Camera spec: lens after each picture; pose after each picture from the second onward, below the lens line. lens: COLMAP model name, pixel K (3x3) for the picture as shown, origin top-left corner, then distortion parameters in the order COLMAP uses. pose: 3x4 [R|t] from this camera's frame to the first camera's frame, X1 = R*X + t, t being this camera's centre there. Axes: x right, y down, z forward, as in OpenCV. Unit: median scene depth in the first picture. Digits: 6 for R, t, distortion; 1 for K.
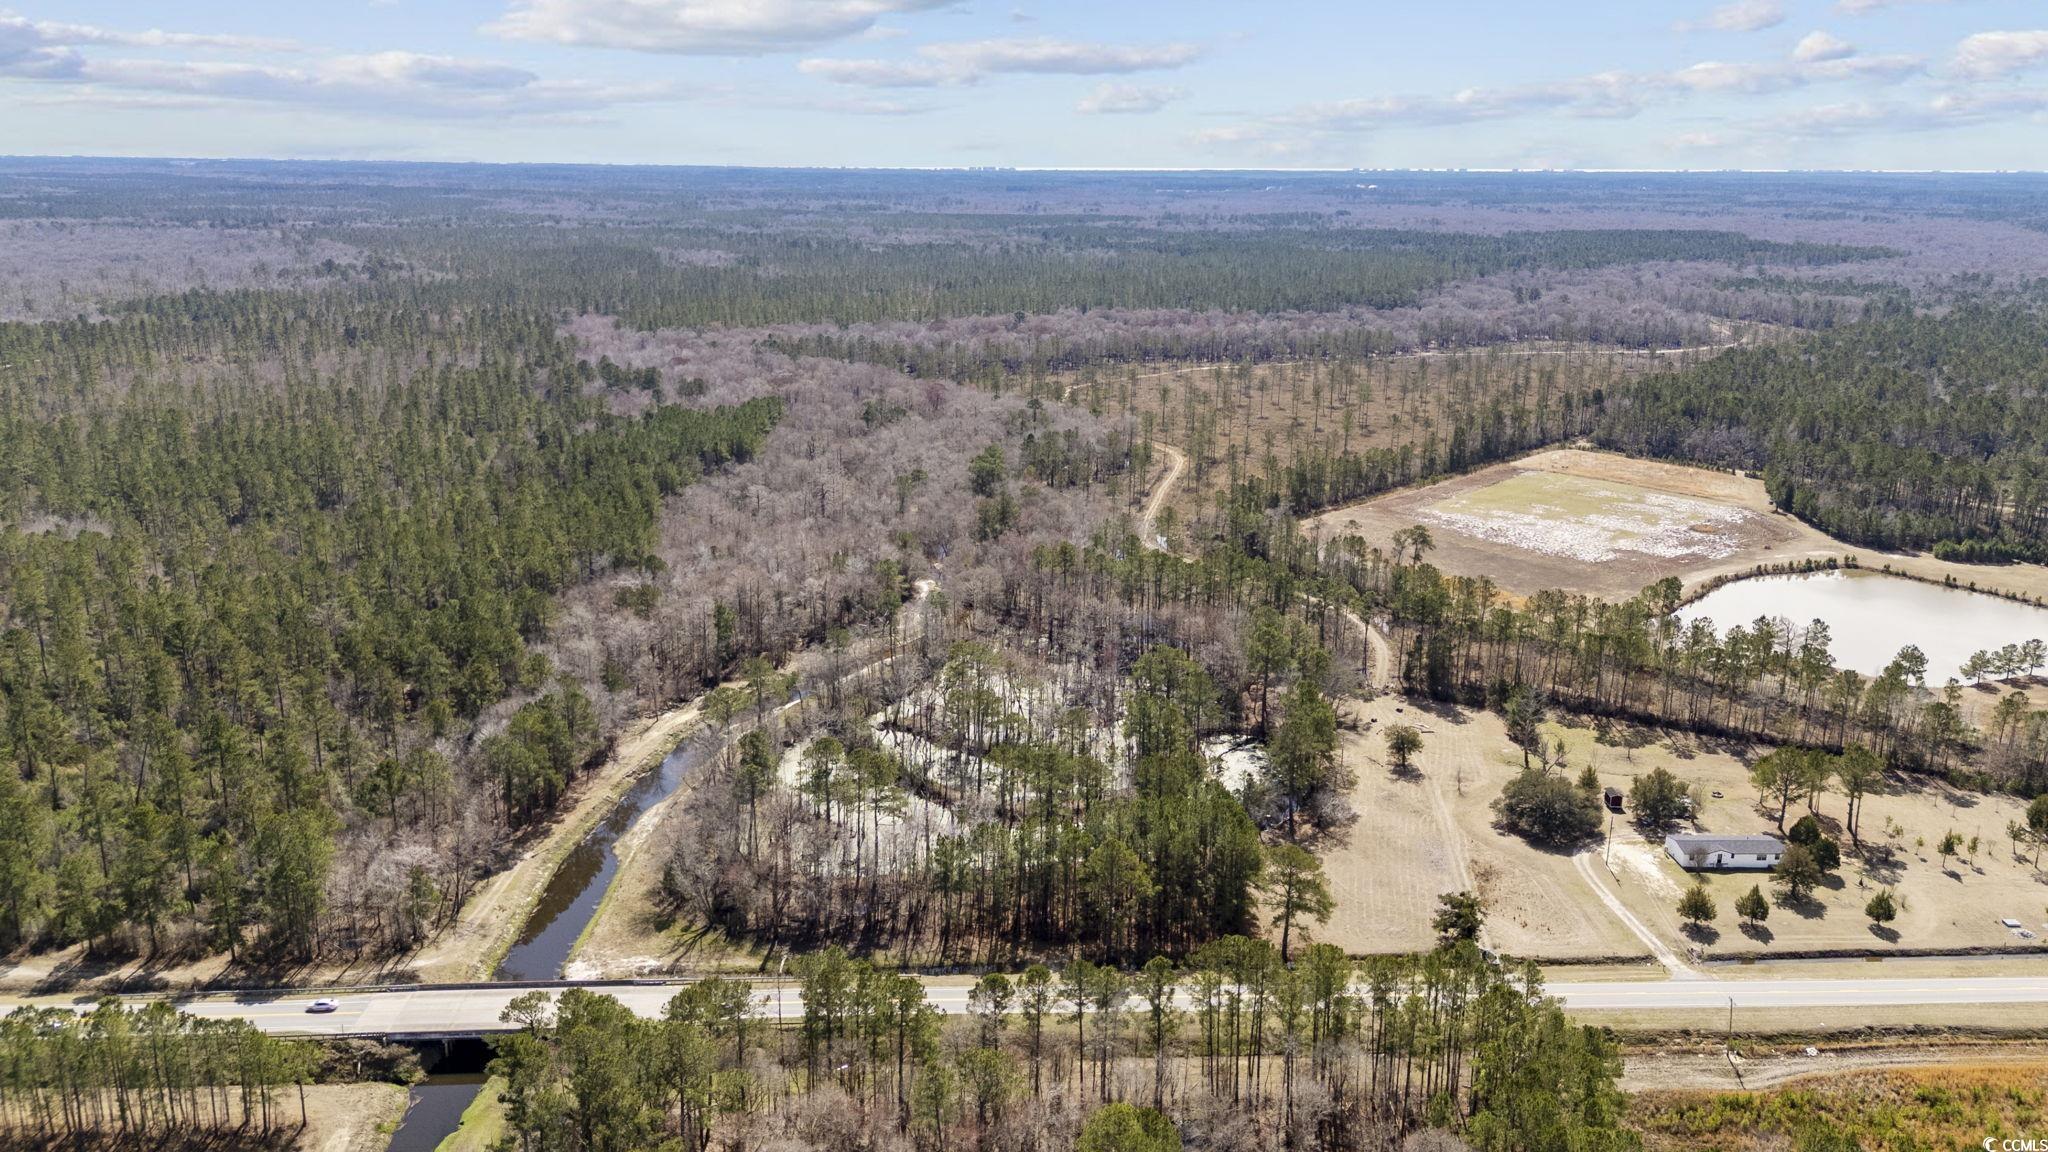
lens RADIAL K [[1505.5, 0, 1024.0], [0, 1505.5, 576.0], [0, 0, 1]] dist [0.074537, -0.089540]
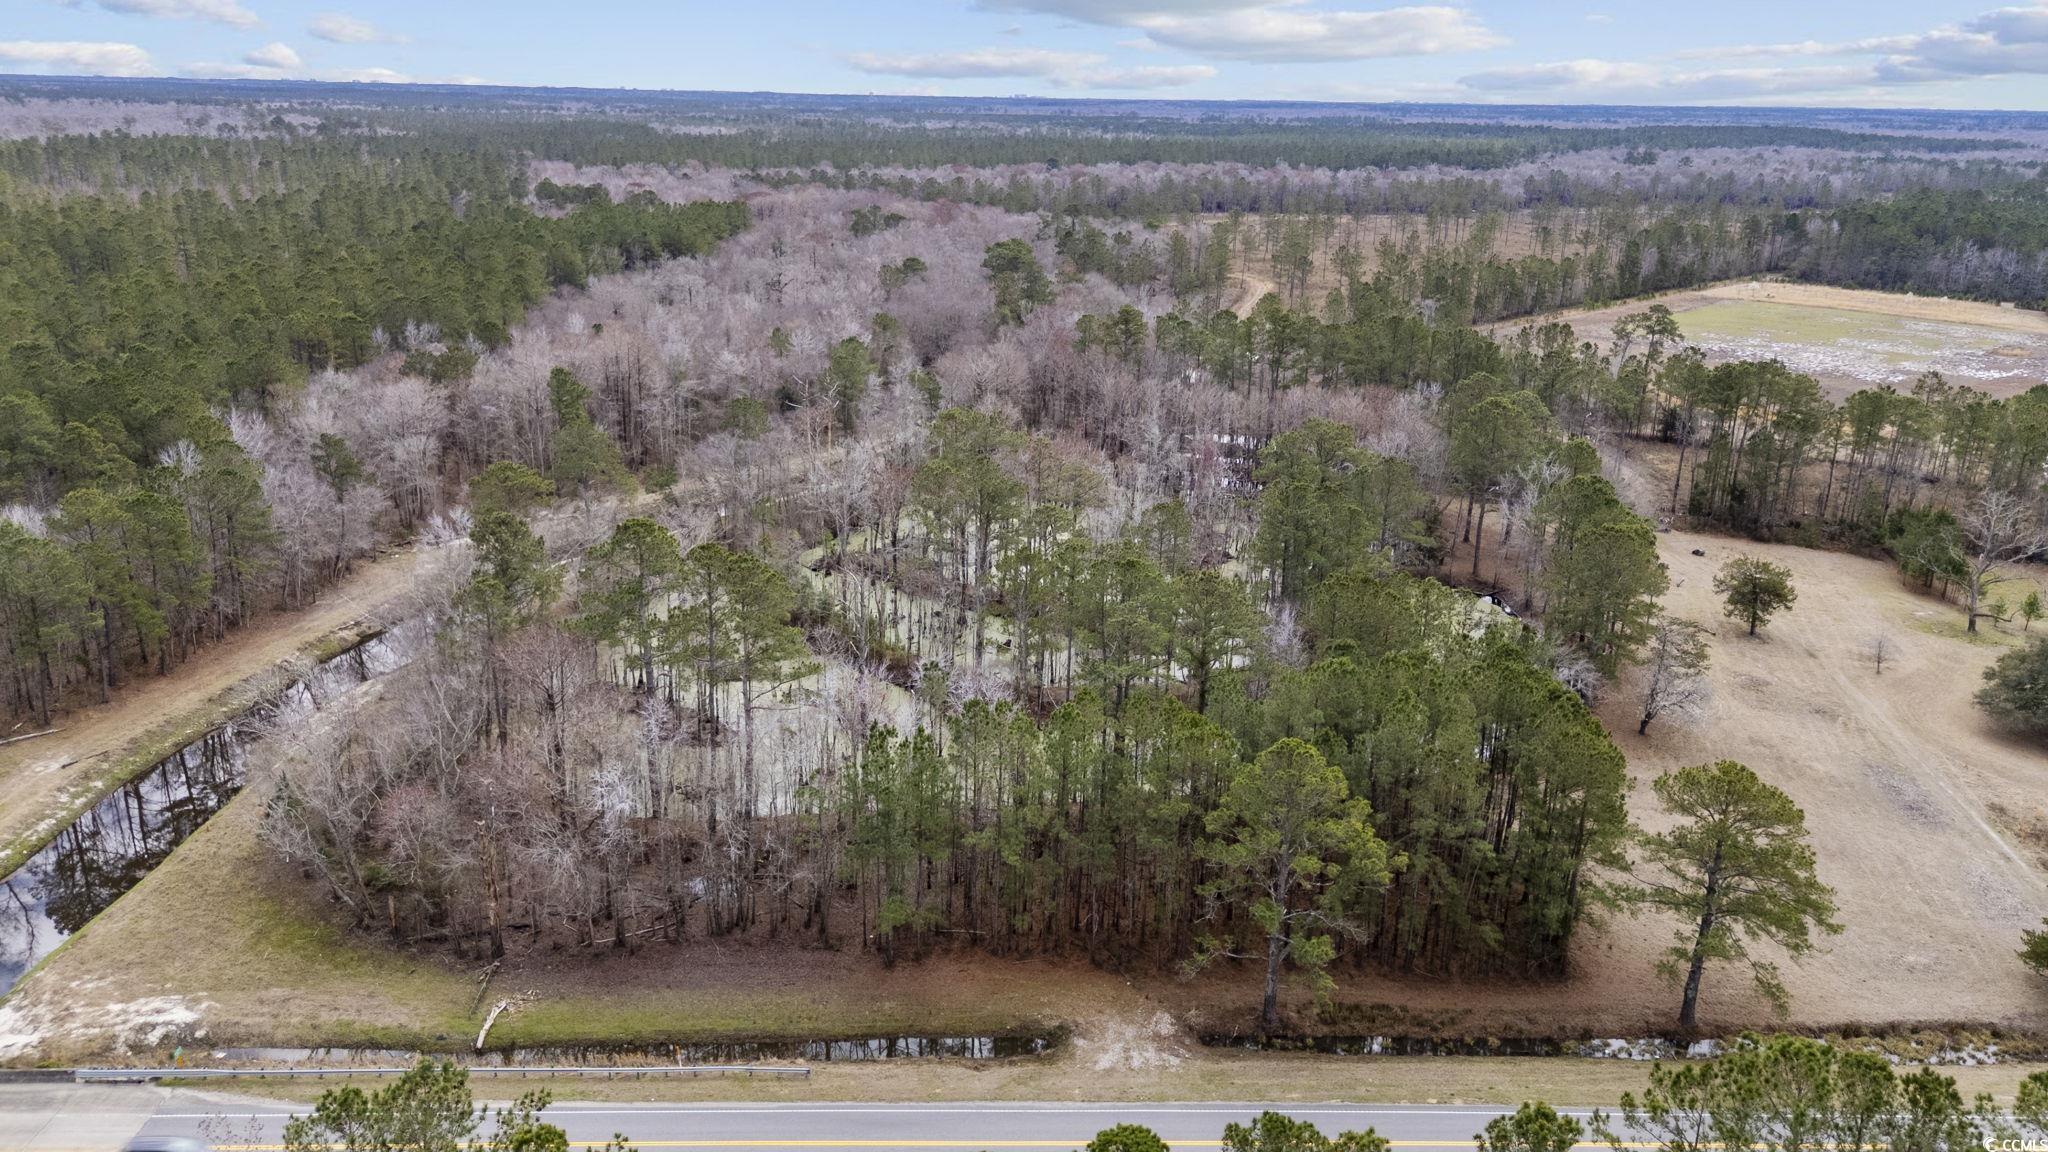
lens RADIAL K [[1505.5, 0, 1024.0], [0, 1505.5, 576.0], [0, 0, 1]] dist [0.074537, -0.089540]
pose [[0.999768, 0.012888, -0.017248, -0.003045], [-0.012226, 0.999205, 0.037950, 0.054725], [0.017723, -0.037730, 0.999131, 0.280360]]
